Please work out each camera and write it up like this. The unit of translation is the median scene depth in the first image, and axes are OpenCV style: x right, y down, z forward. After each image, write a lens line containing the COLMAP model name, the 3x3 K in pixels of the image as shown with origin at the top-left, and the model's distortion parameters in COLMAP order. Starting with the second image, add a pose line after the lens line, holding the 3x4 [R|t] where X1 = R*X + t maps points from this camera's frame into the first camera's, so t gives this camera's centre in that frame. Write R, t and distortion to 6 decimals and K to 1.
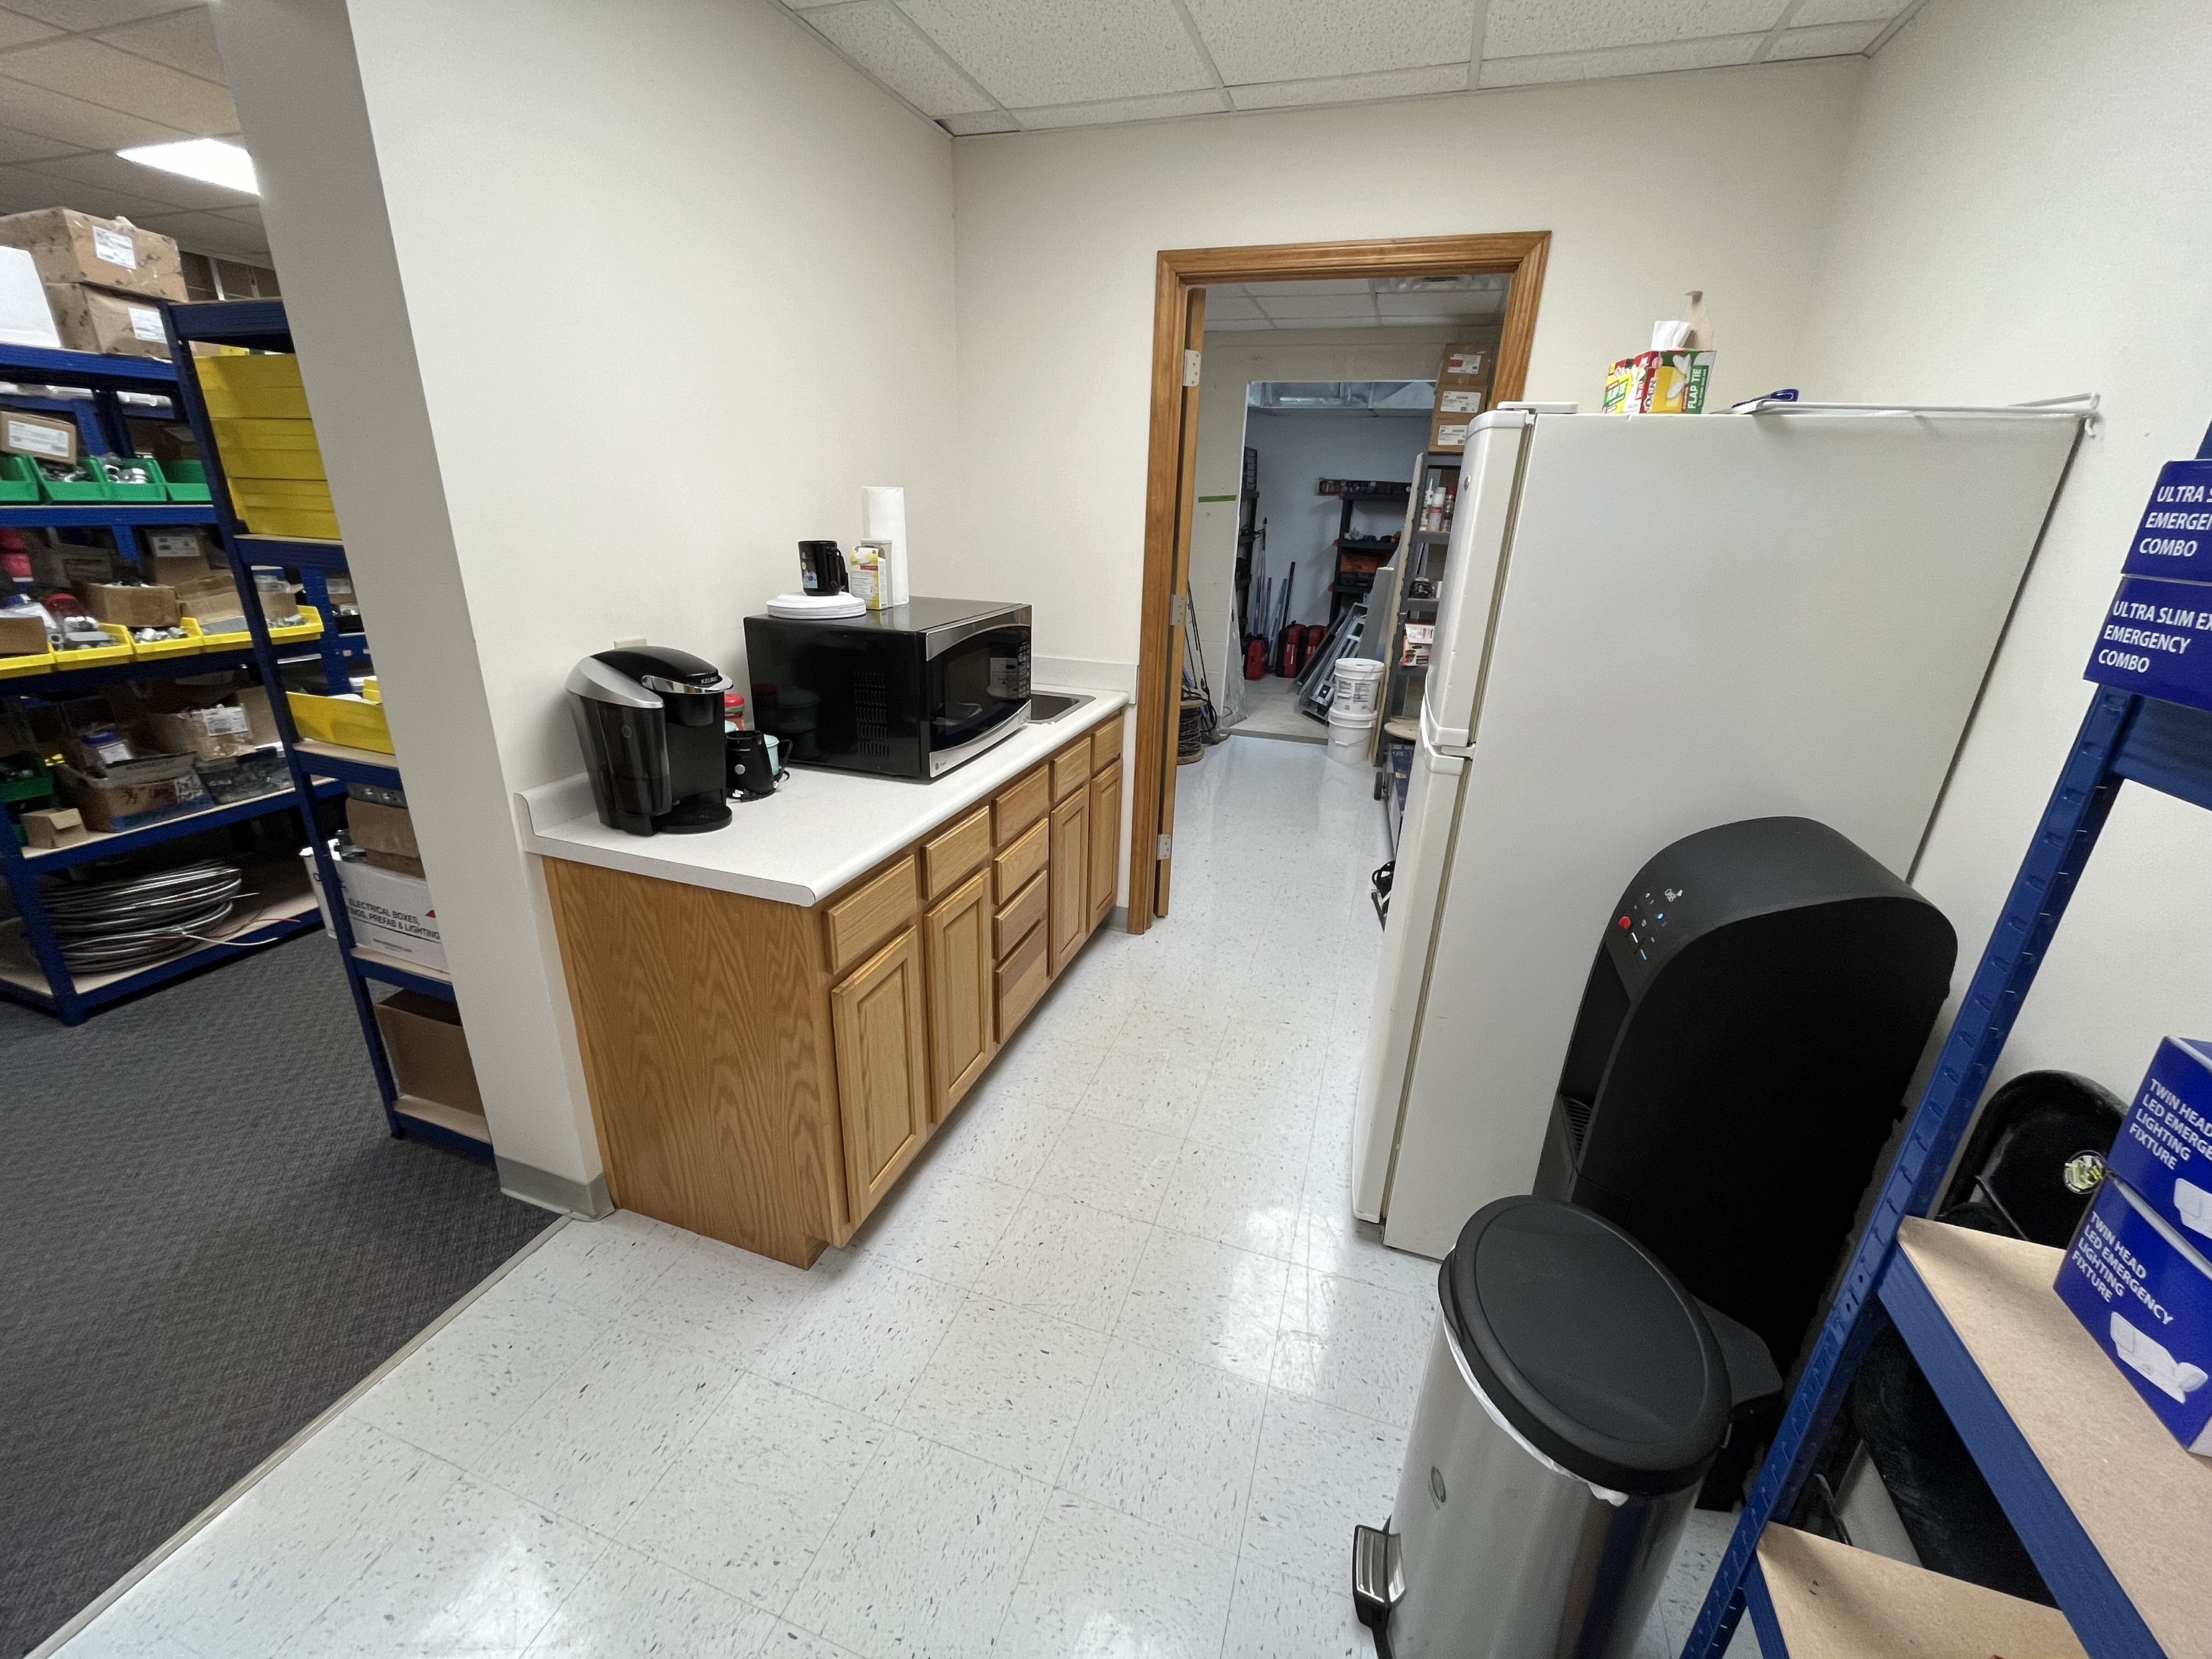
lens RADIAL K [[893.0, 0, 1103.6], [0, 893.0, 833.1], [0, 0, 1]] dist [0.003126, 0.000941]
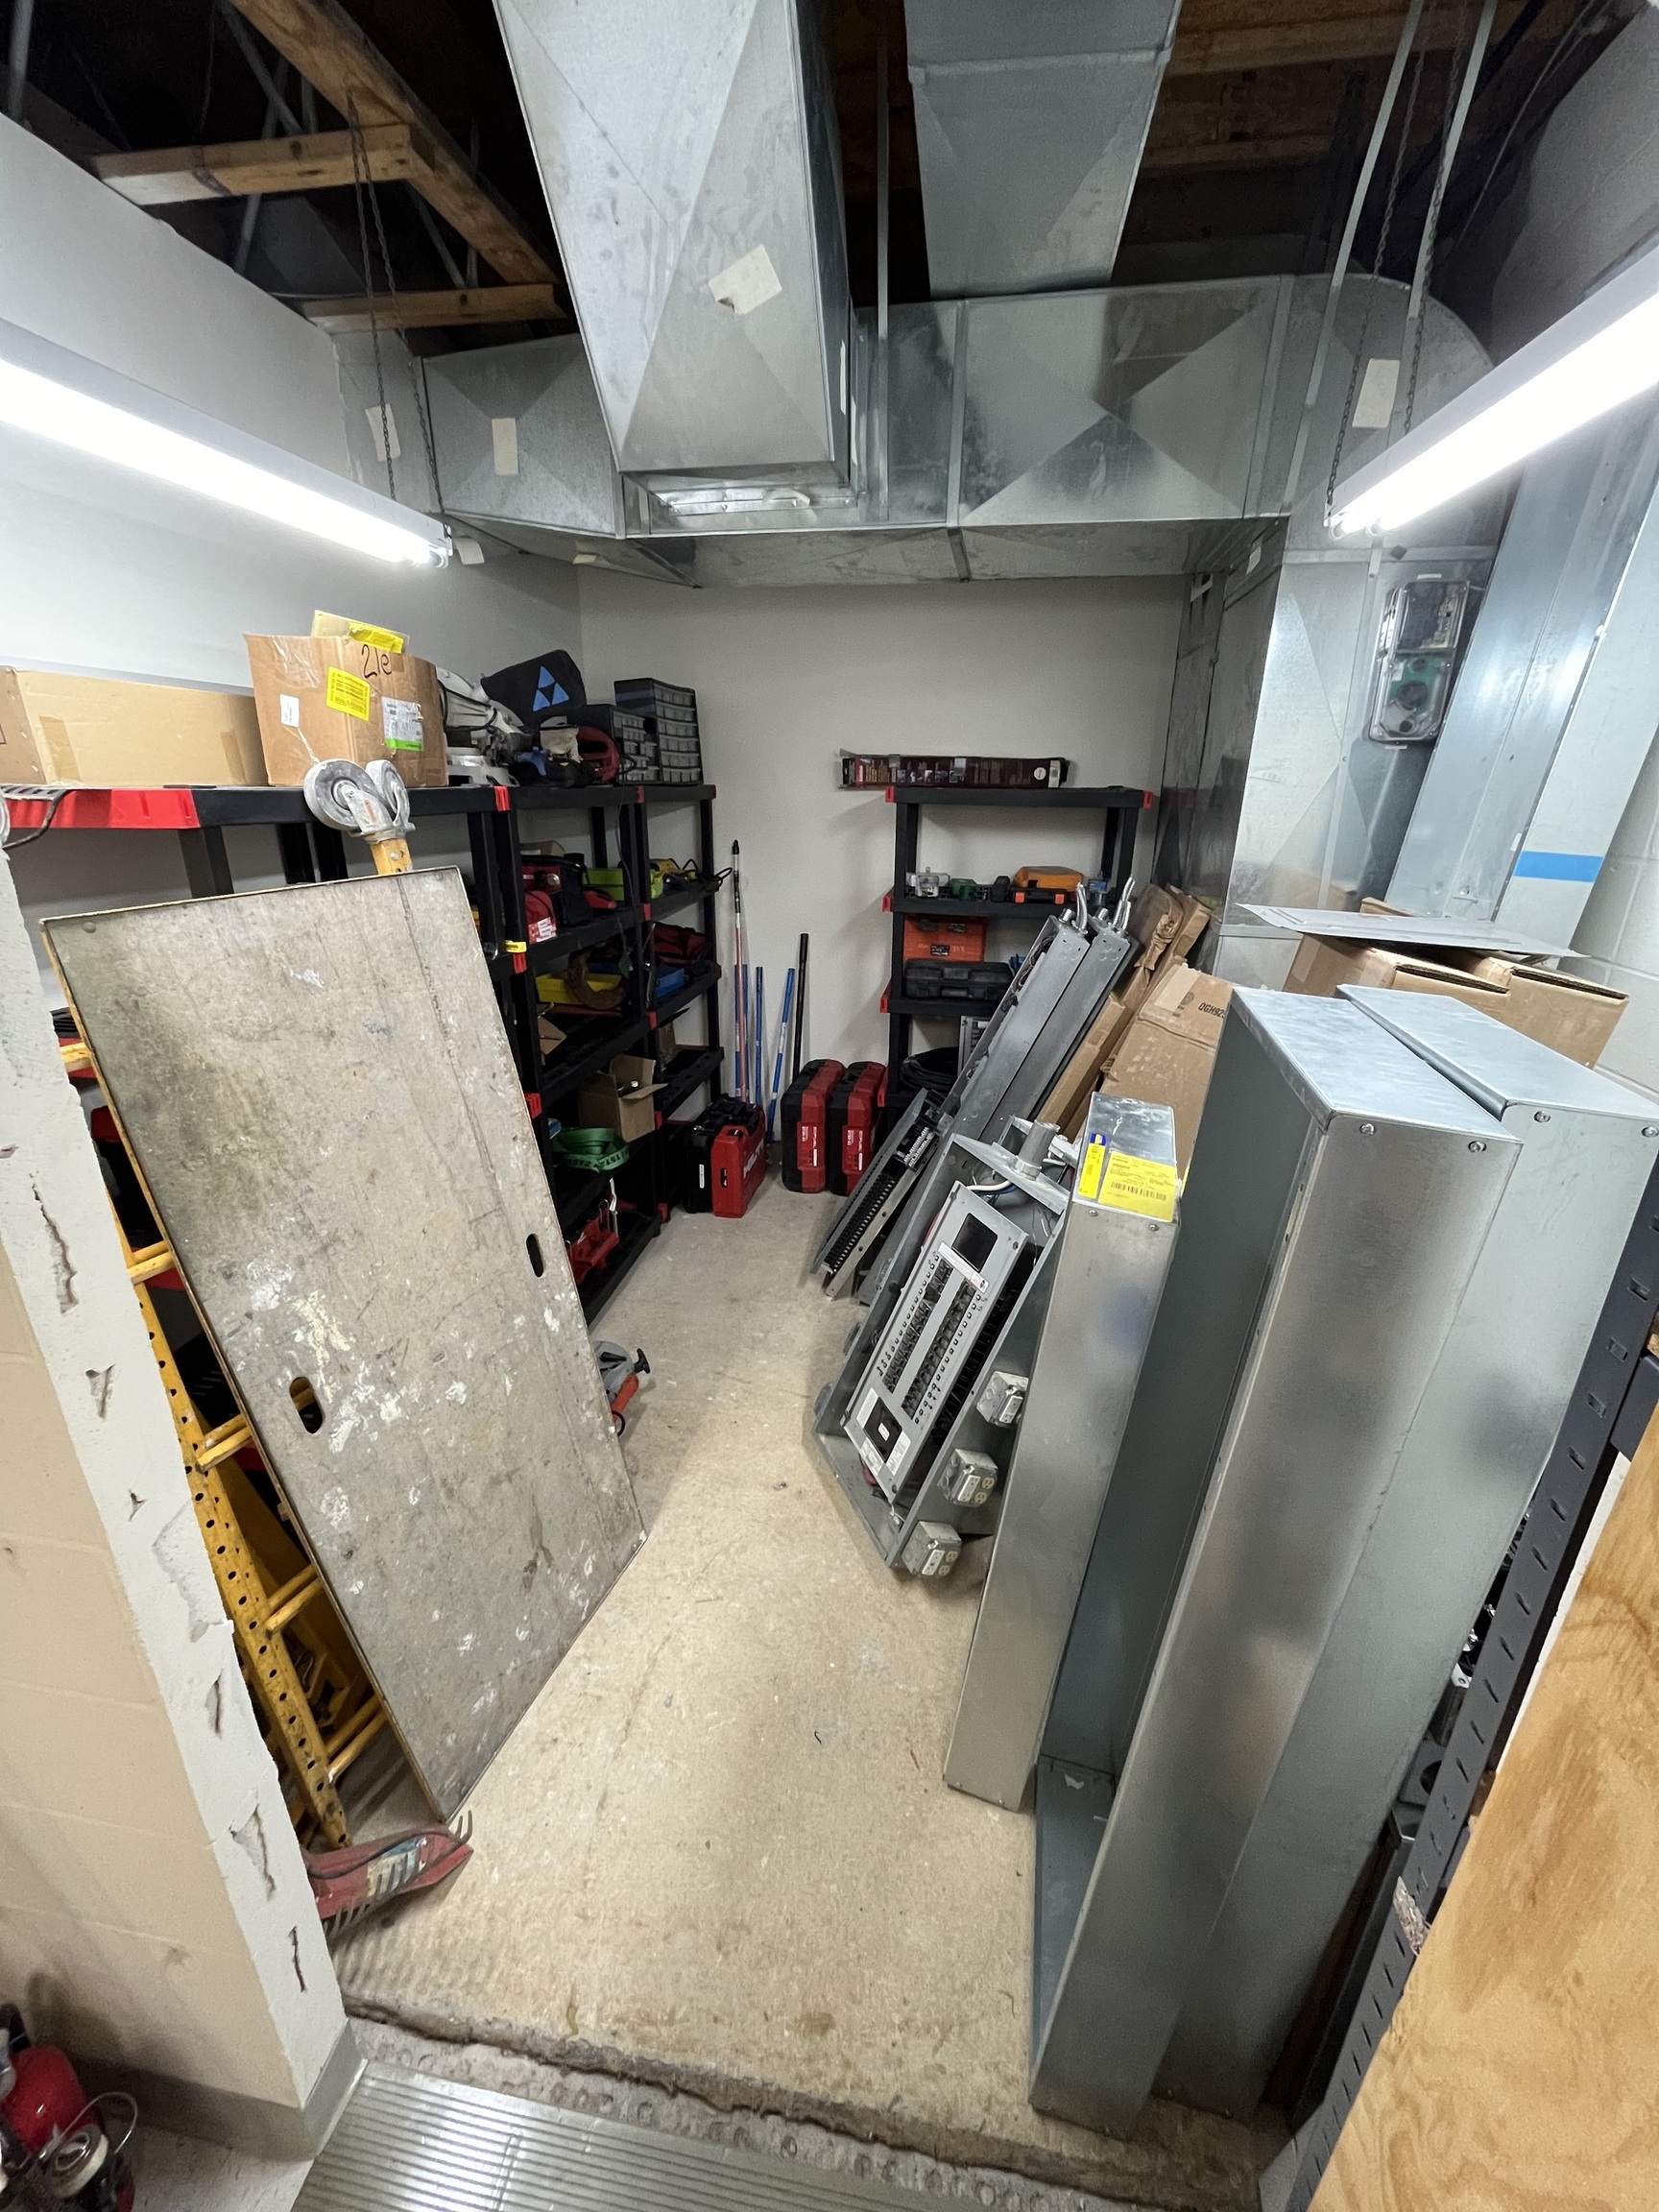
lens RADIAL K [[893.0, 0, 831.2], [0, 893.0, 1107.5], [0, 0, 1]] dist [0.003126, 0.000941]
pose [[0.985452, -0.079567, 0.150180, 0.185974], [0.079648, 0.996808, 0.005480, -0.267457], [-0.150137, 0.006562, 0.988643, 0.671945]]
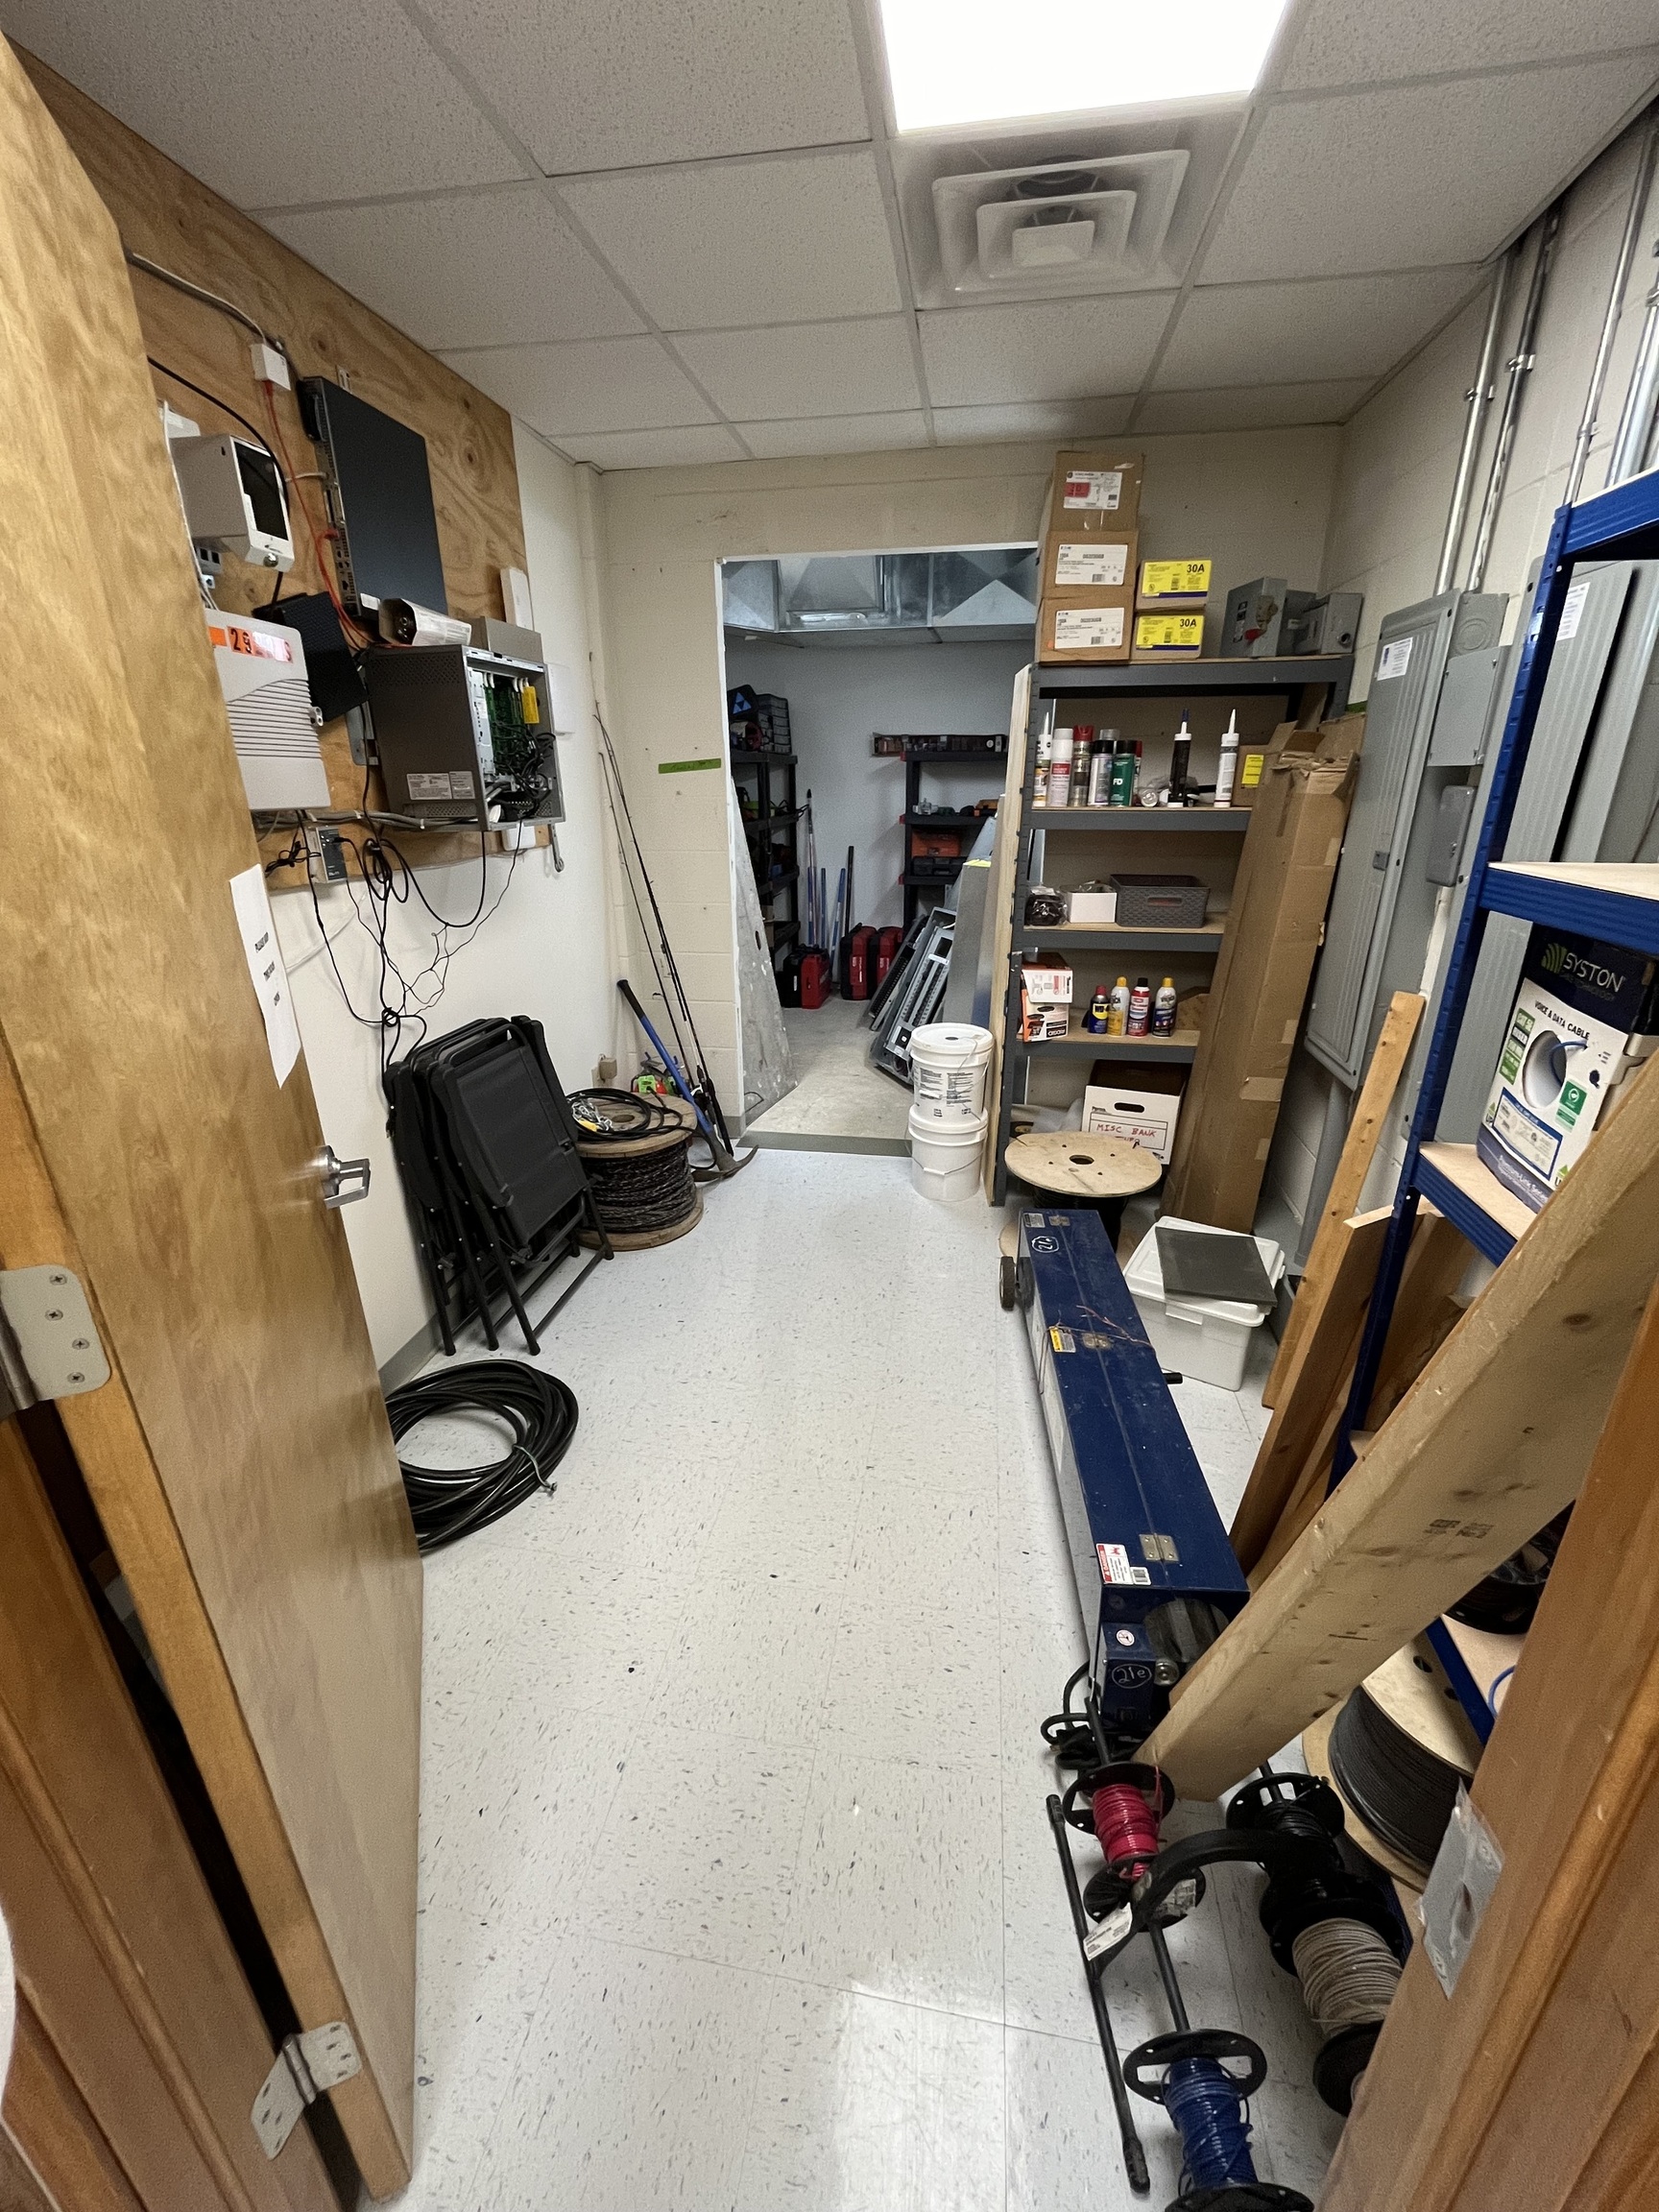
lens RADIAL K [[893.0, 0, 831.3], [0, 893.0, 1104.5], [0, 0, 1]] dist [0.003126, 0.000941]
pose [[0.986657, -0.092810, 0.133769, 0.092191], [0.092785, 0.995665, 0.006435, -0.114008], [-0.133786, 0.006062, 0.990992, 0.313975]]
